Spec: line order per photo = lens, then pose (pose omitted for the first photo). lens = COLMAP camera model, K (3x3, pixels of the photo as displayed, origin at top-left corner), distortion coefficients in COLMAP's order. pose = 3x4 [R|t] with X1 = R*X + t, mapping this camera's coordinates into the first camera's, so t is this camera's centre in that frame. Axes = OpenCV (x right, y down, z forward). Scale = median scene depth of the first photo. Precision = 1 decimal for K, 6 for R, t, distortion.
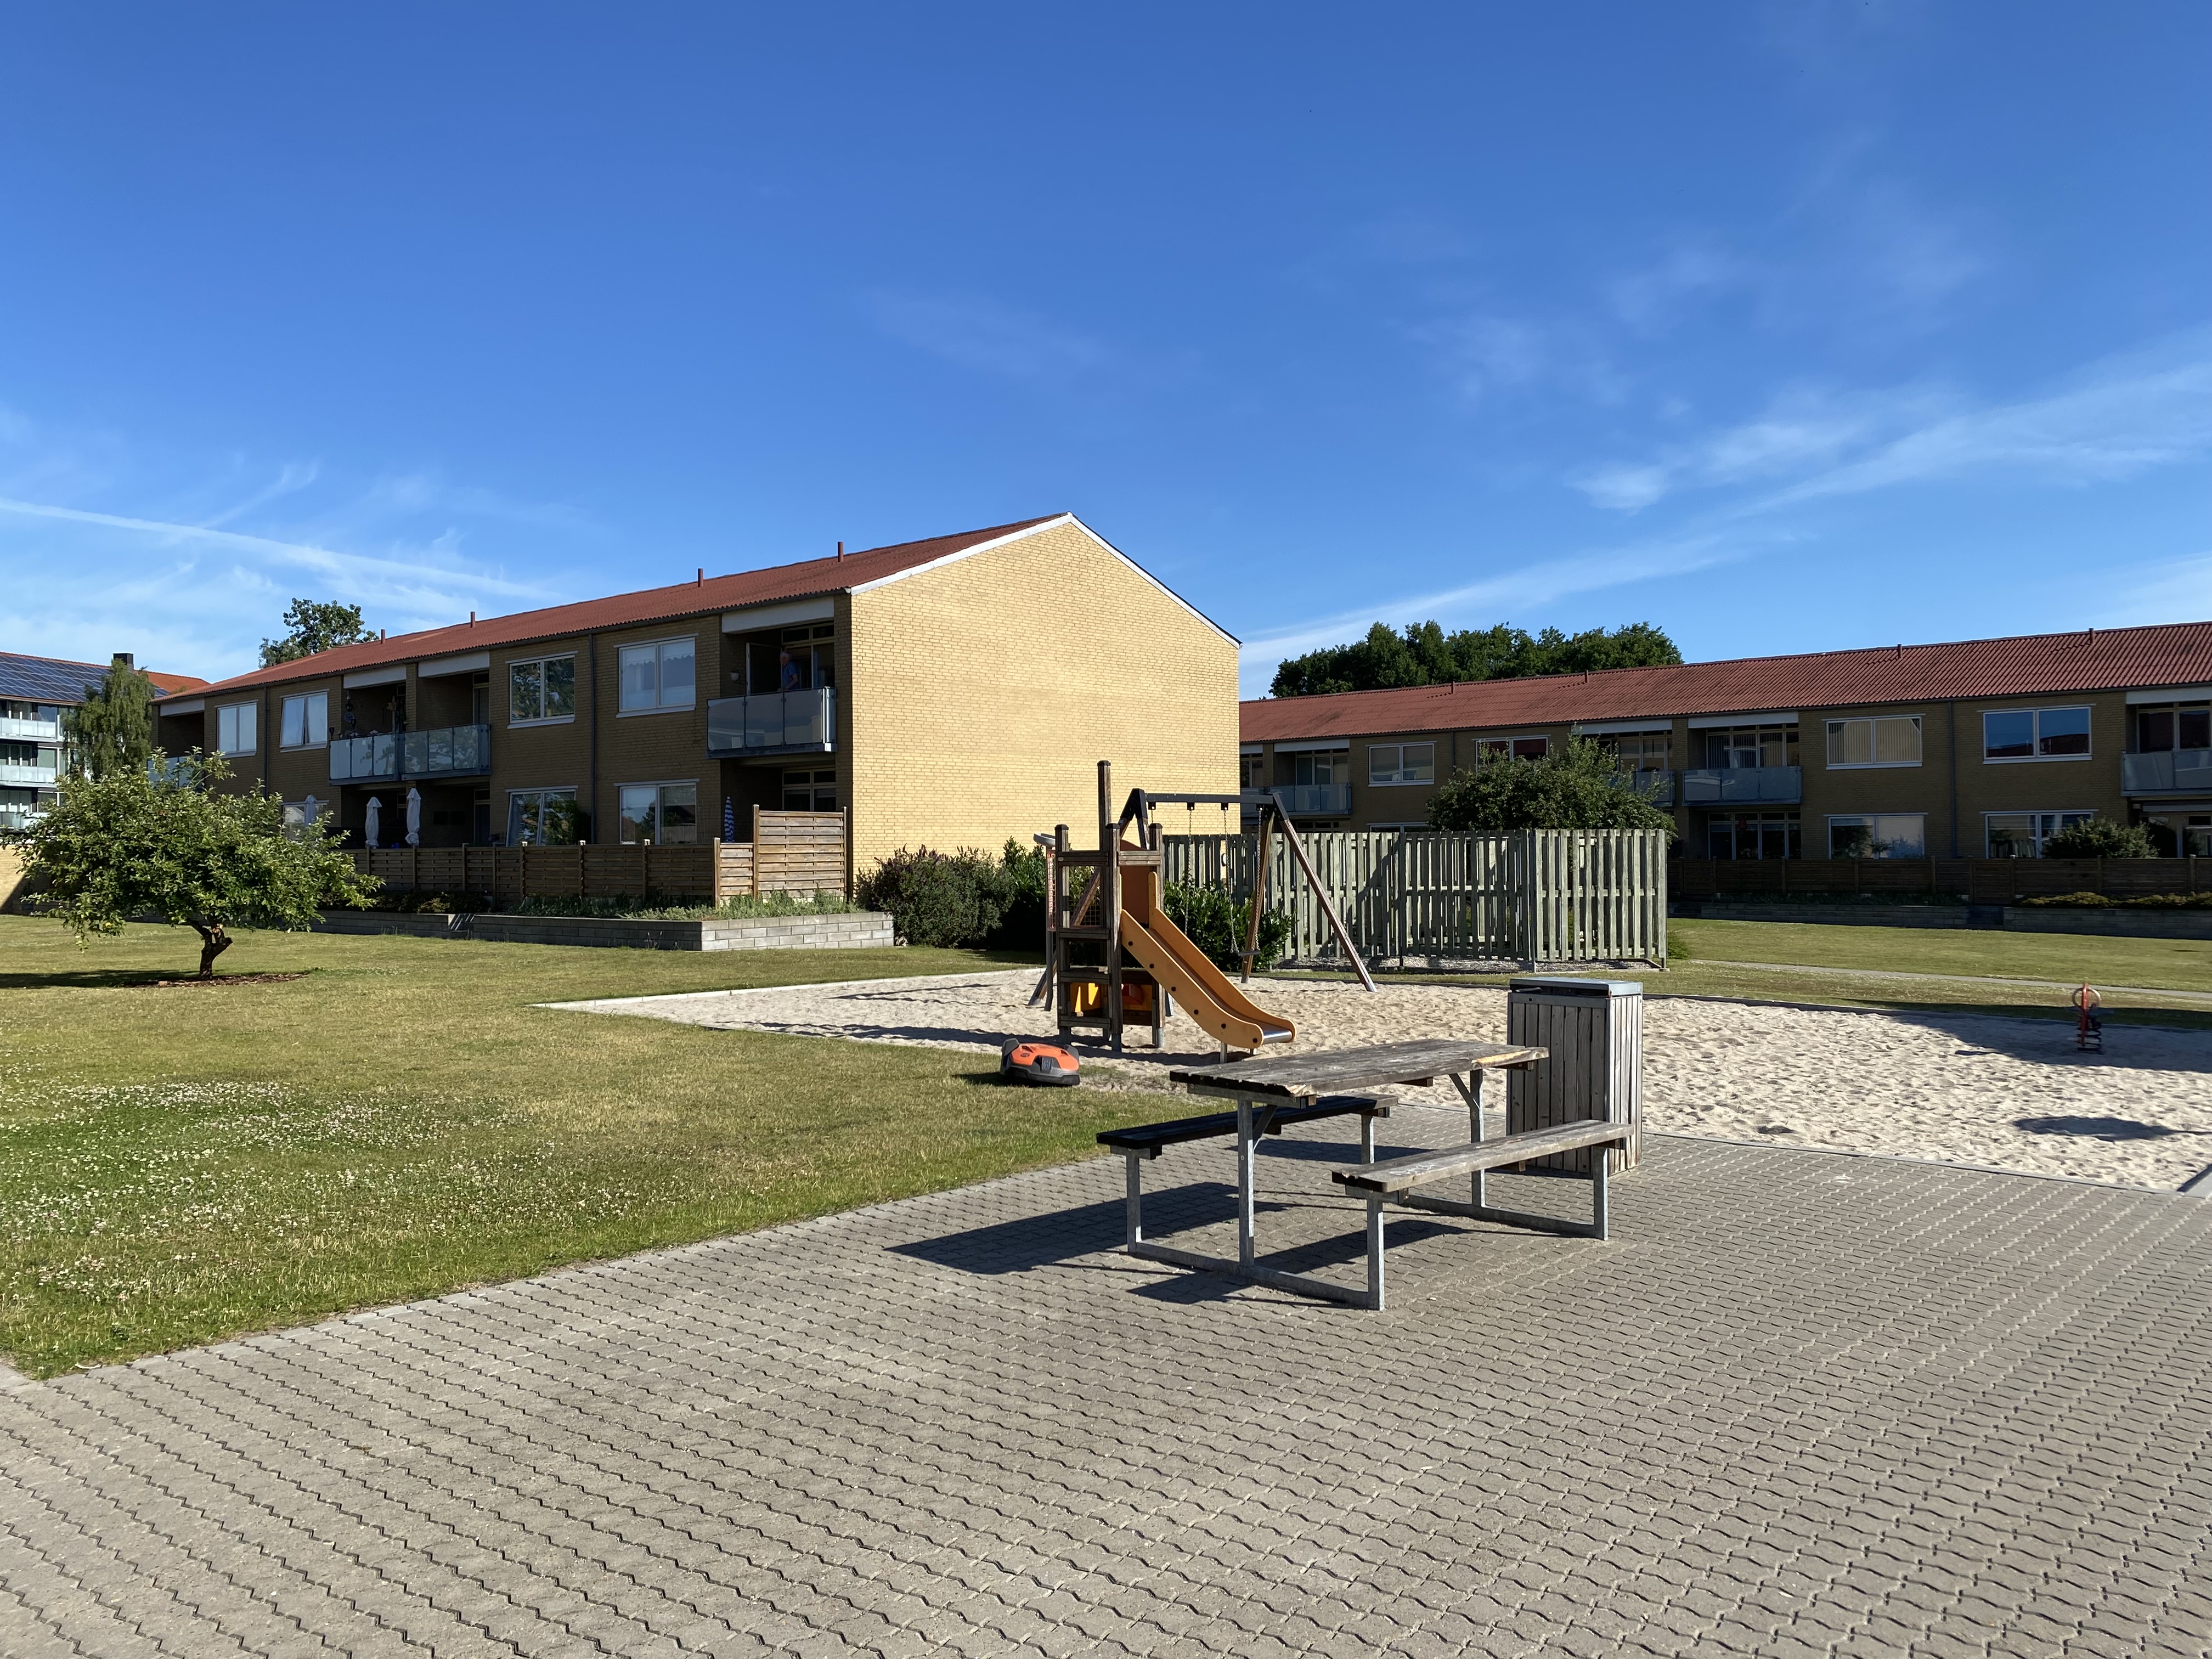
lens RADIAL K [[1743.5, 0, 1105.6], [0, 1743.5, 834.0], [0, 0, 1]] dist [0.048751, -0.062319]
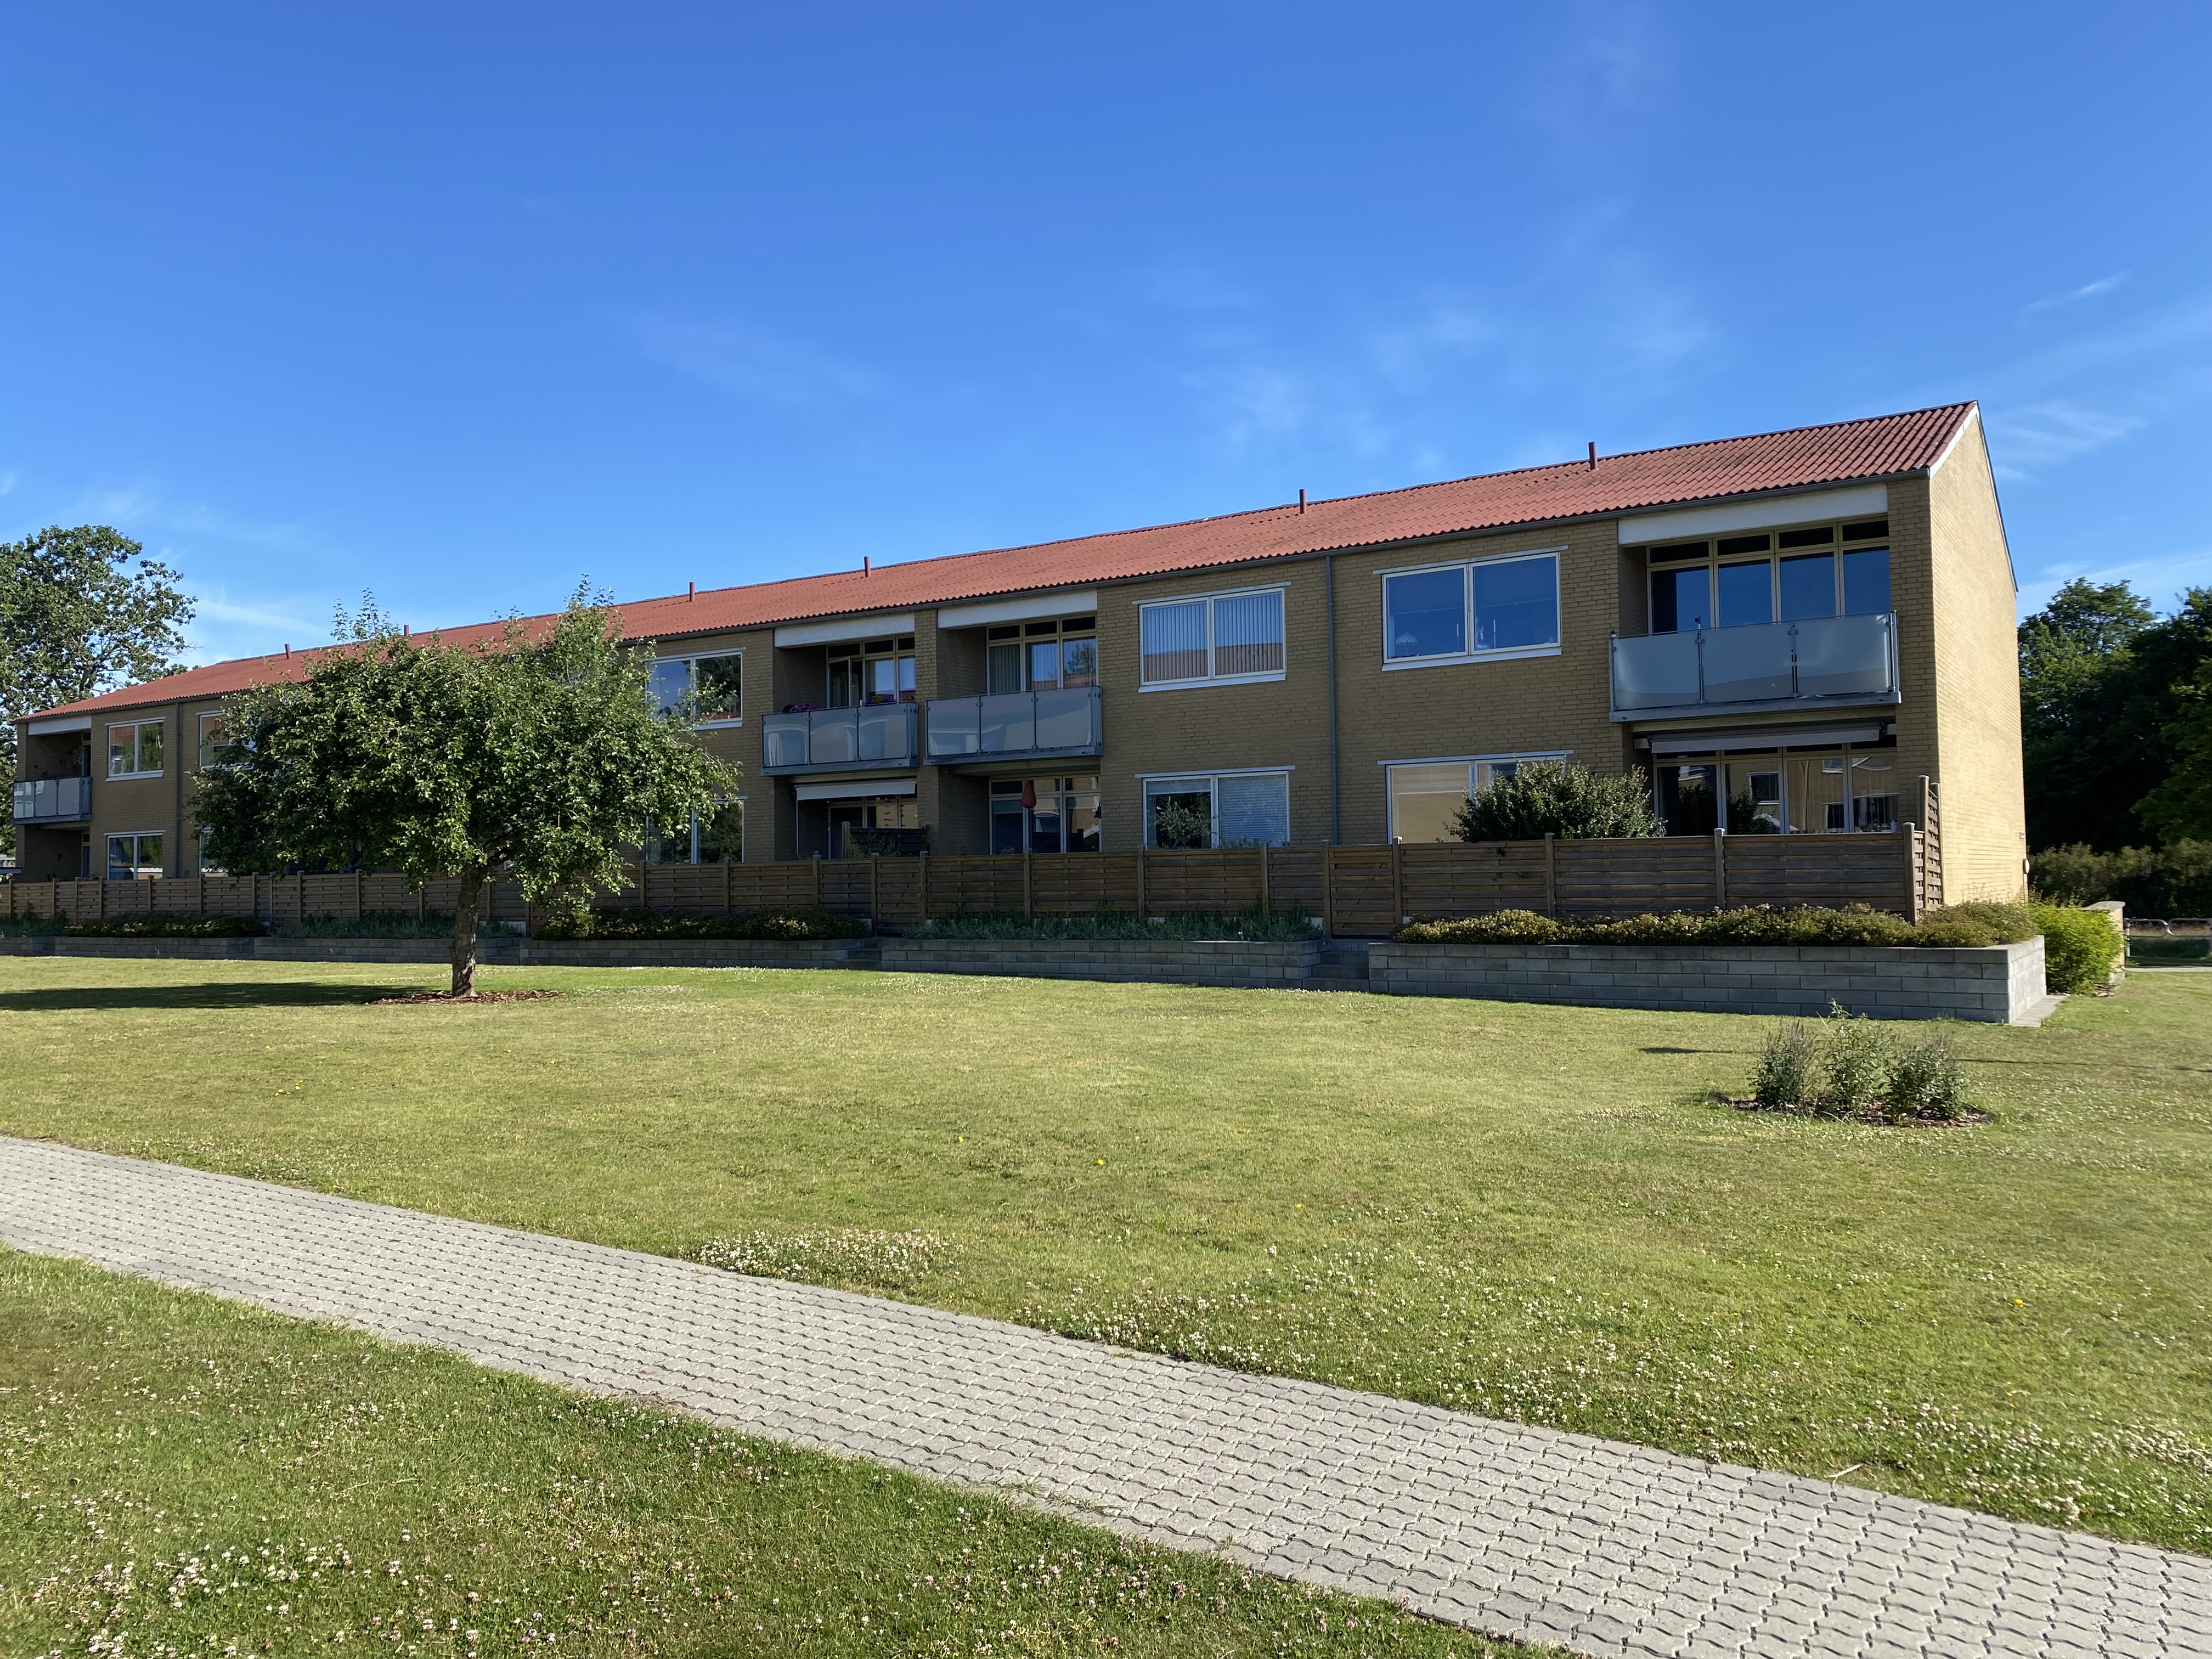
lens RADIAL K [[1743.5, 0, 1102.5], [0, 1743.5, 824.8], [0, 0, 1]] dist [0.048751, -0.062319]
pose [[0.992627, 0.001360, 0.121202, 0.379344], [0.002060, 0.999603, -0.028095, 0.022559], [-0.121192, 0.028138, 0.992230, 0.530163]]
